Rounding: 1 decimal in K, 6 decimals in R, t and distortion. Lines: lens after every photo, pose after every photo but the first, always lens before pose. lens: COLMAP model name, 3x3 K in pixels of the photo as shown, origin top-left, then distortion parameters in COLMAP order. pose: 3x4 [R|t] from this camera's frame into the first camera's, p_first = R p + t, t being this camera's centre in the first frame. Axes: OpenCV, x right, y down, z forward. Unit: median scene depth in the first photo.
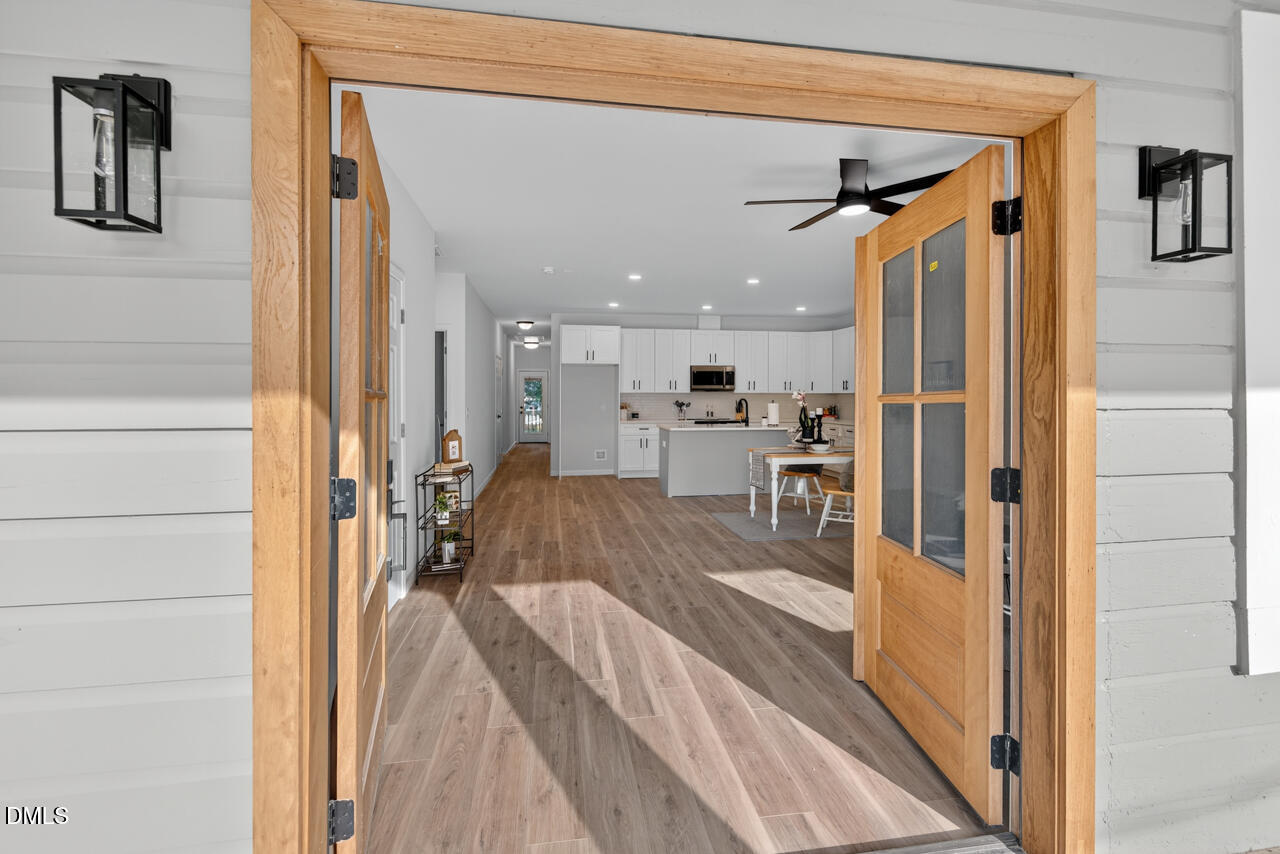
lens RADIAL K [[587.1, 0, 648.7], [0, 587.1, 400.2], [0, 0, 1]] dist [0.002085, -0.000998]
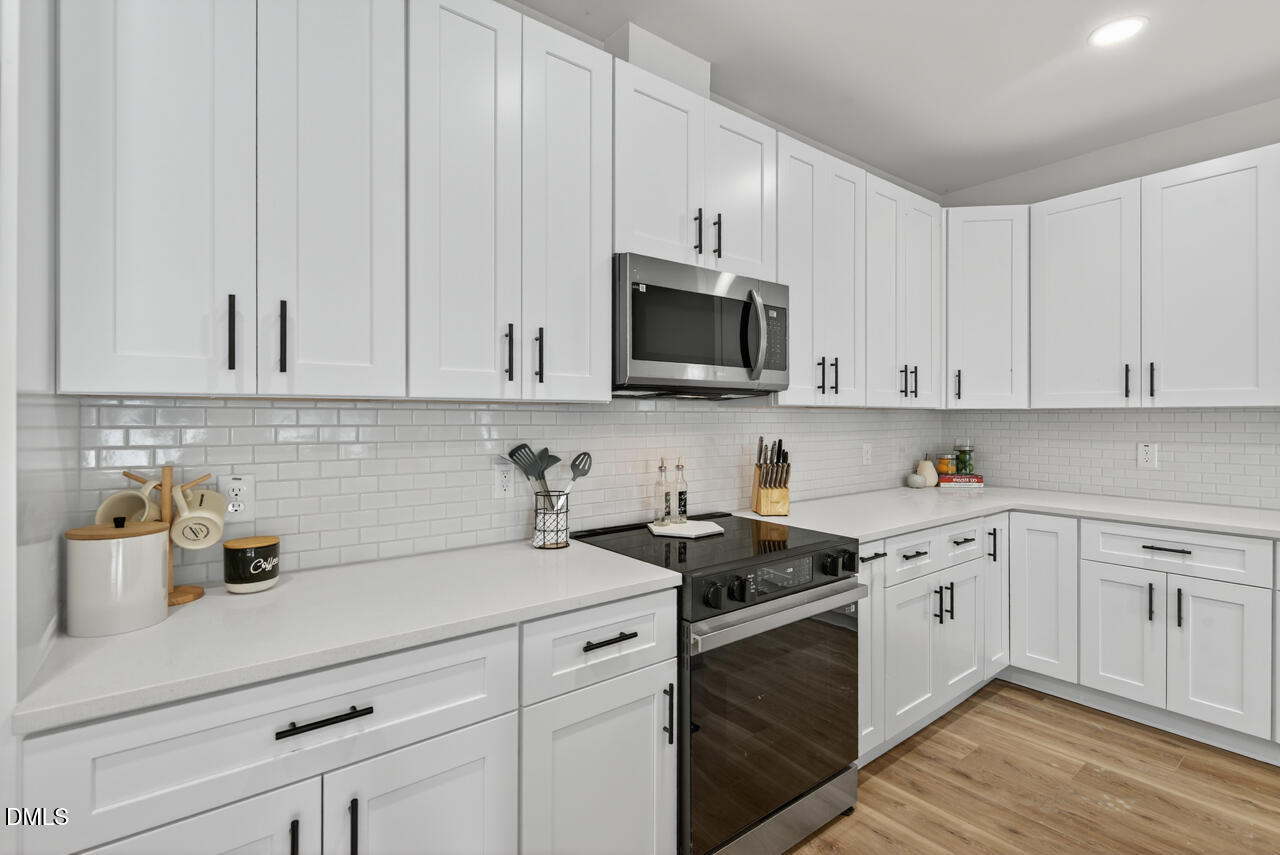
lens RADIAL K [[587.1, 0, 646.5], [0, 587.1, 421.1], [0, 0, 1]] dist [0.002085, -0.000998]
pose [[0.880511, -0.002873, 0.474017, -0.005361], [0.002766, 0.999996, 0.000923, -0.006947], [-0.474018, 0.000499, 0.880515, 0.831325]]
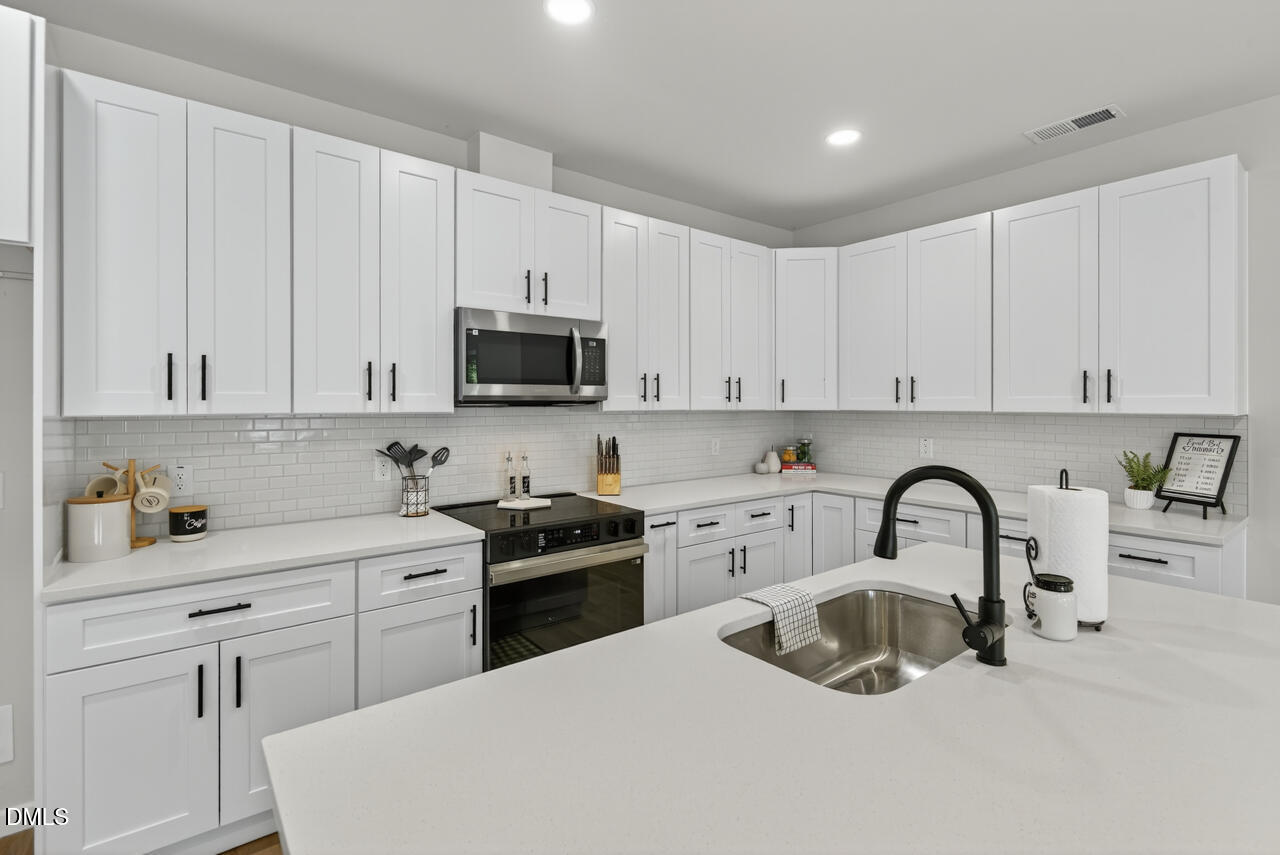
lens RADIAL K [[587.1, 0, 644.3], [0, 587.1, 408.5], [0, 0, 1]] dist [0.002085, -0.000998]
pose [[0.877886, -0.003151, 0.478859, 0.021434], [0.002408, 0.999995, 0.002165, -0.014828], [-0.478863, -0.000747, 0.877889, 0.732201]]
